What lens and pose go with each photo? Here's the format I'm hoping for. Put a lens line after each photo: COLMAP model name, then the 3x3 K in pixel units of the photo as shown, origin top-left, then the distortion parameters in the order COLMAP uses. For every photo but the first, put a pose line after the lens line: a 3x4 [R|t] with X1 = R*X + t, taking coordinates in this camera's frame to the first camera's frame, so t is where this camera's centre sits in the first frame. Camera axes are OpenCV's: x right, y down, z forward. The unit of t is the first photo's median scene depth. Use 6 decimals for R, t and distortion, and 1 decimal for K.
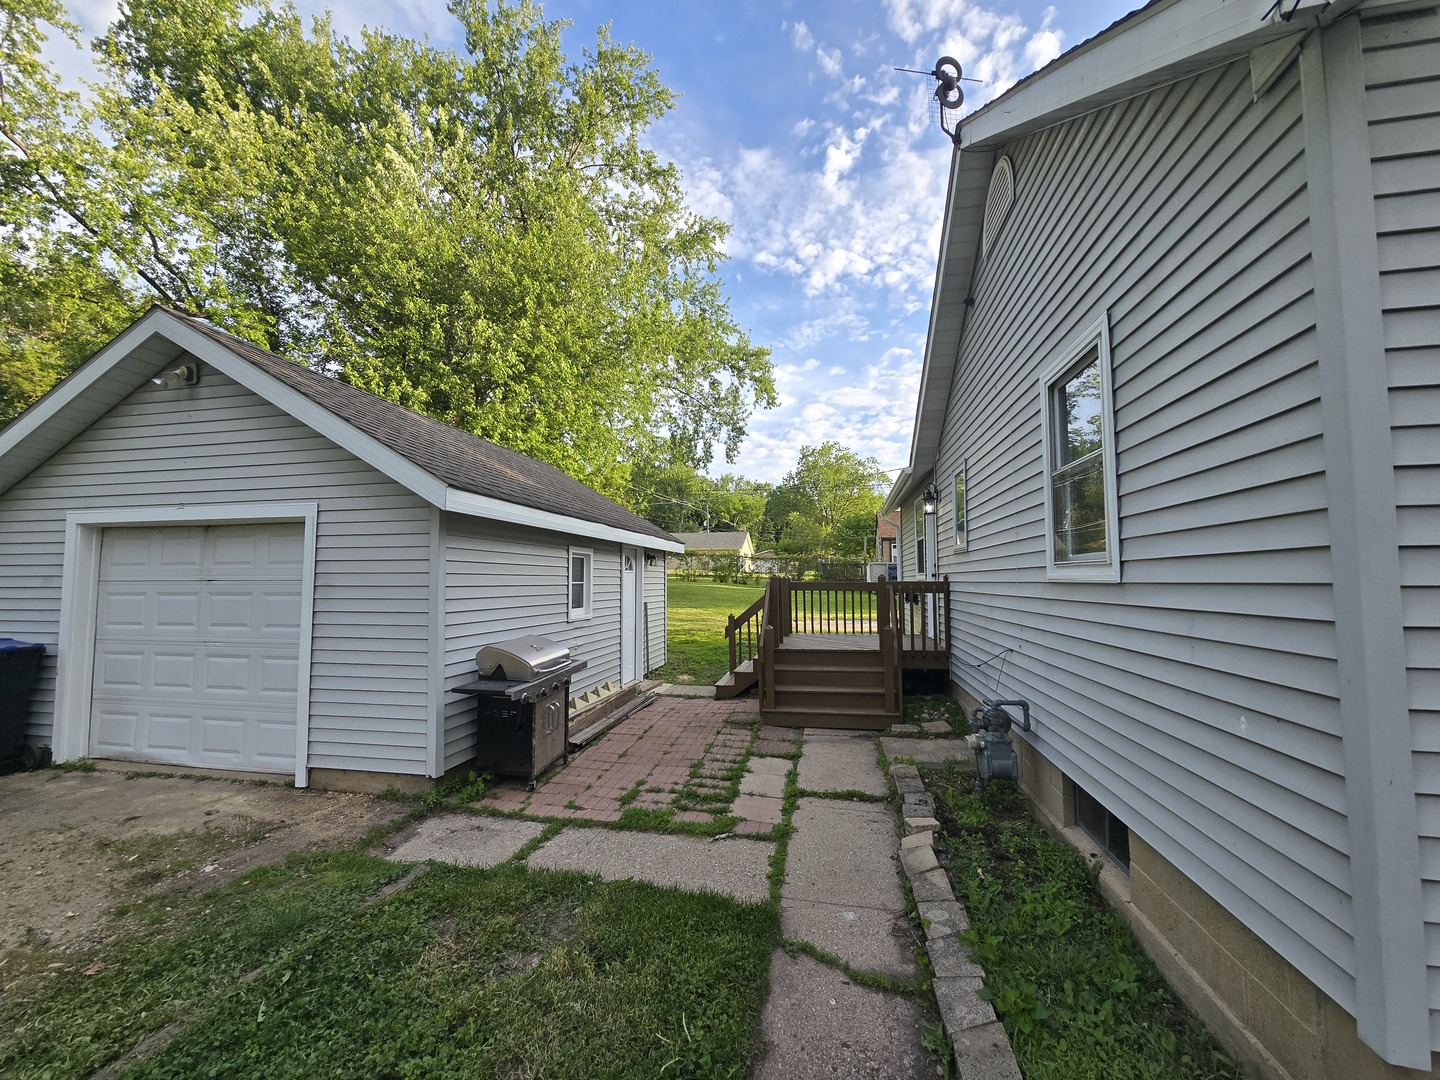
lens RADIAL K [[590.1, 0, 716.5], [0, 590.1, 544.5], [0, 0, 1]] dist [-0.001196, -0.000222]
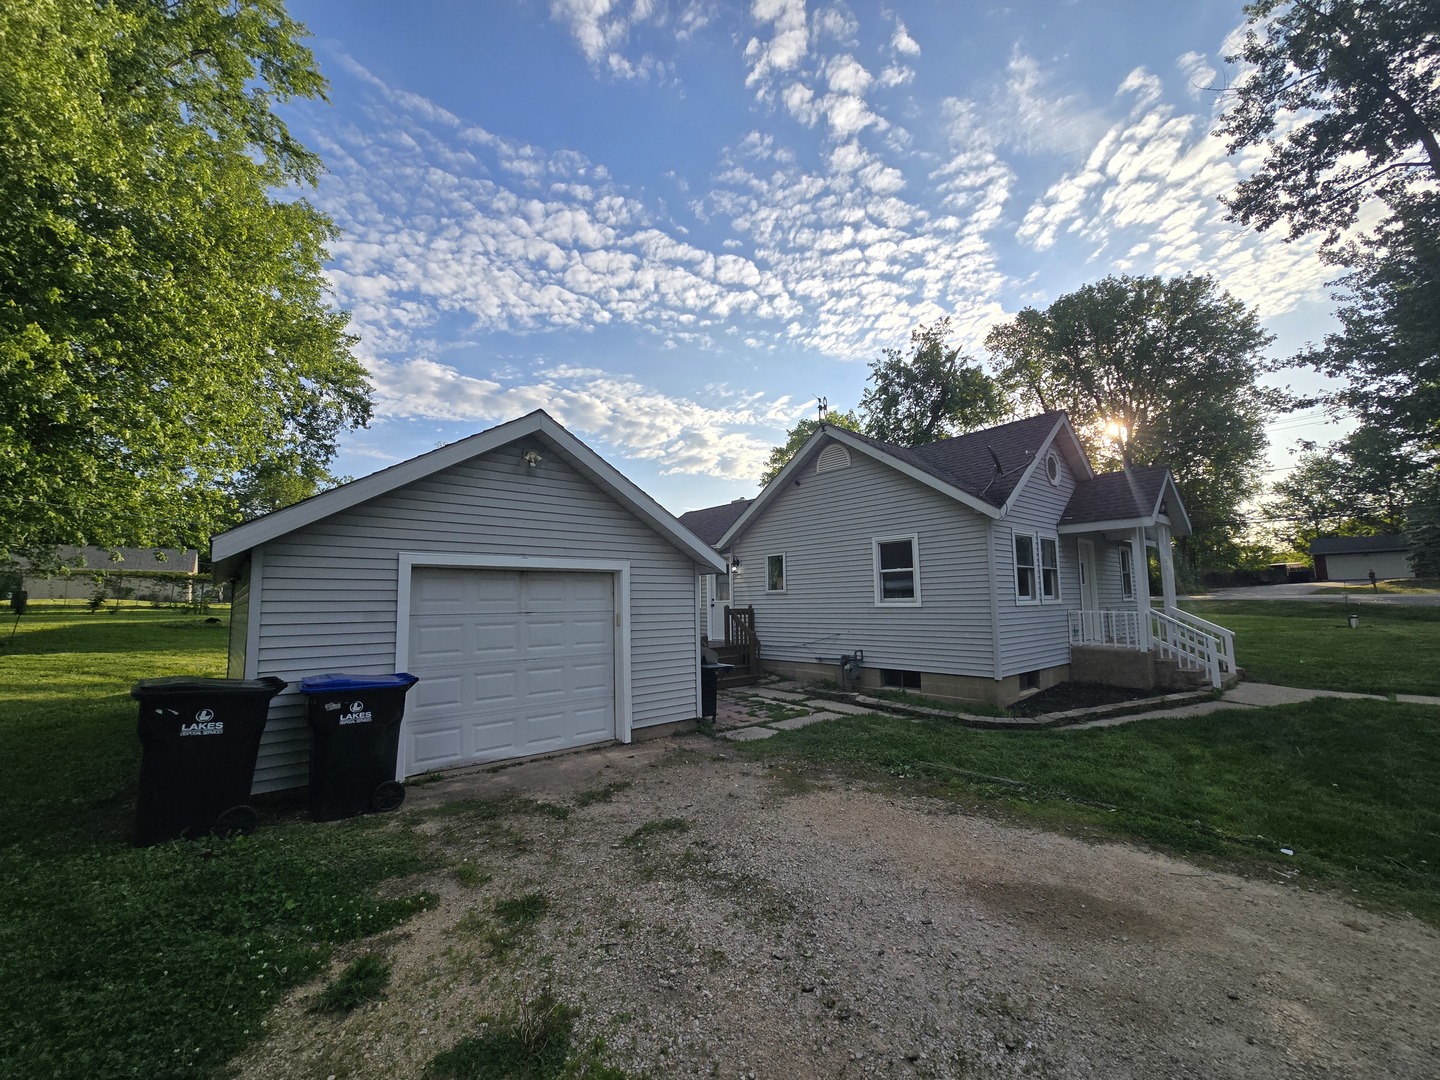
lens RADIAL K [[590.1, 0, 722.6], [0, 590.1, 541.3], [0, 0, 1]] dist [-0.001196, -0.000222]
pose [[0.607893, 0.079268, 0.790052, -1.762792], [-0.034233, 0.996696, -0.073662, -0.017234], [-0.793280, 0.017733, 0.608598, -0.162441]]
